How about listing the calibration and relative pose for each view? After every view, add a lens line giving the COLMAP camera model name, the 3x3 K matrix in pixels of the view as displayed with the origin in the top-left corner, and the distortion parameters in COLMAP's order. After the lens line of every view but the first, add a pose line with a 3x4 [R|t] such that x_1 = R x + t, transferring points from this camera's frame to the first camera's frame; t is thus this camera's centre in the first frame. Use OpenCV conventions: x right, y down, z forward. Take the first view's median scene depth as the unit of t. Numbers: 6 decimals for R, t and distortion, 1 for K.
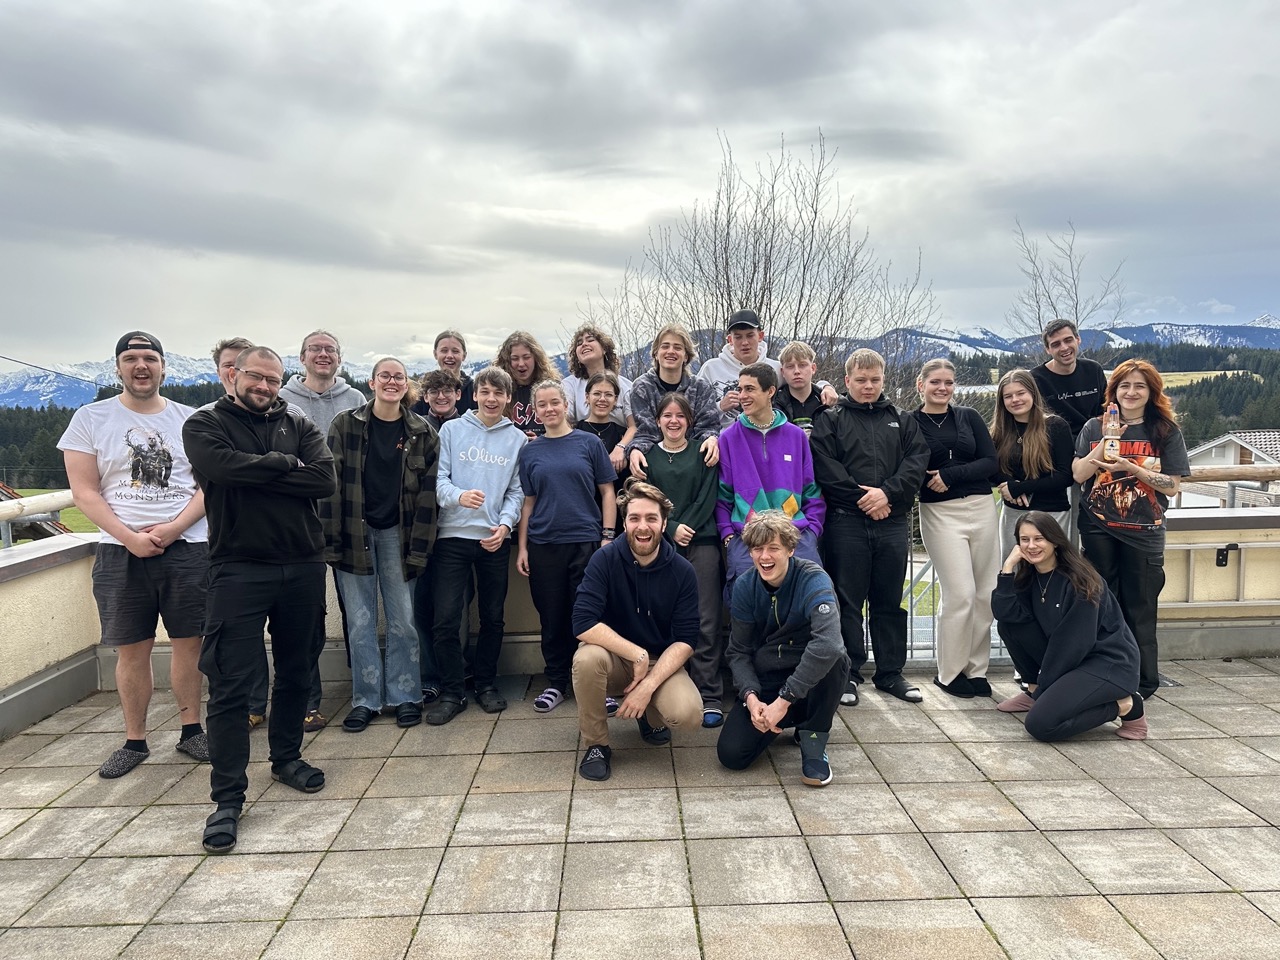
lens RADIAL K [[916.4, 0, 631.8], [0, 916.4, 477.3], [0, 0, 1]] dist [0.027417, -0.038732]
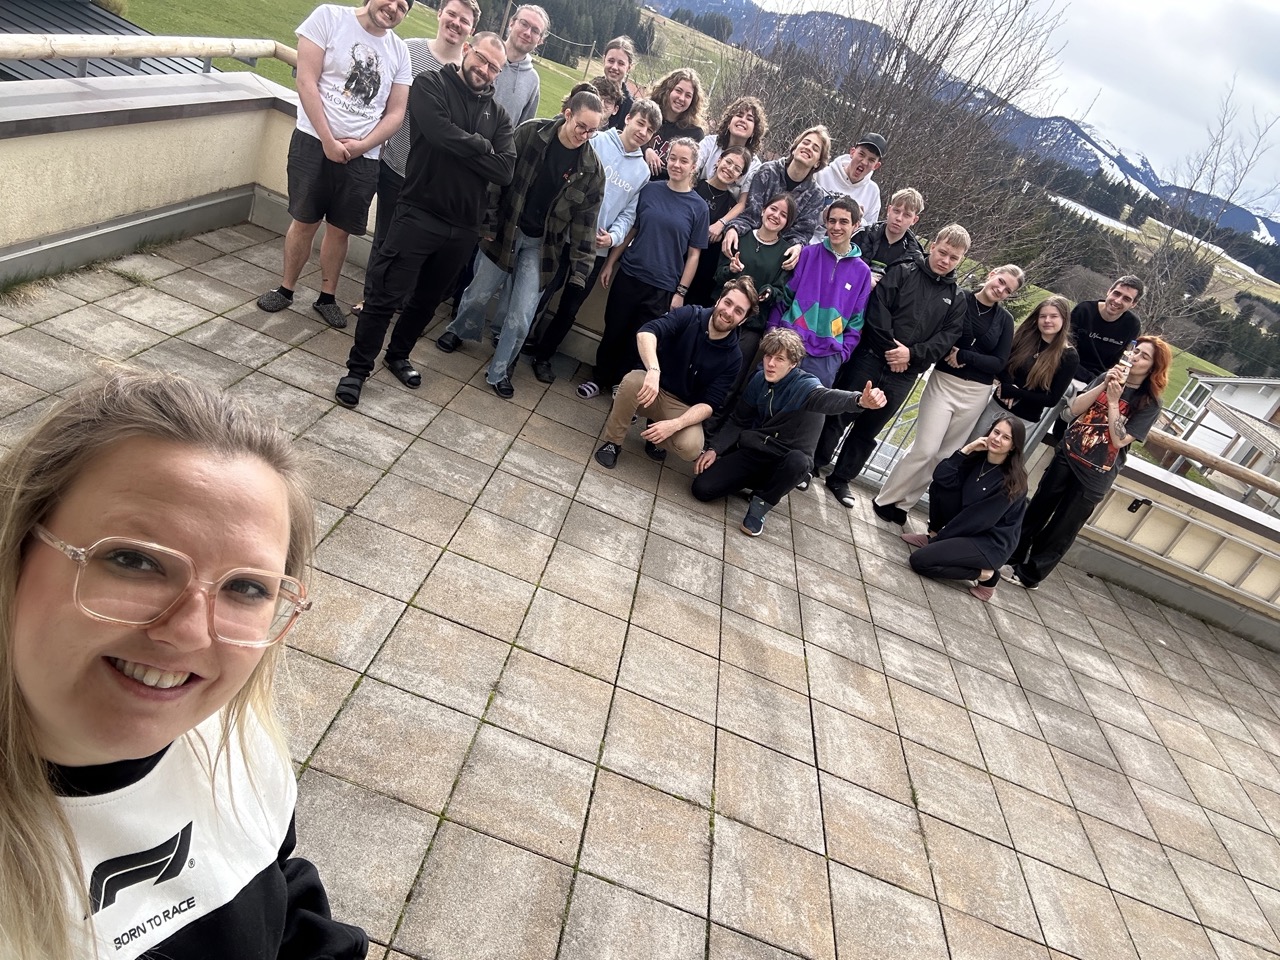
lens RADIAL K [[903.5, 0, 634.1], [0, 903.5, 479.3], [0, 0, 1]] dist [0.066003, -0.031097]
pose [[0.911531, 0.407219, 0.057315, -0.069500], [-0.400998, 0.849270, 0.343425, -0.137869], [0.091173, -0.336025, 0.937430, -0.275609]]
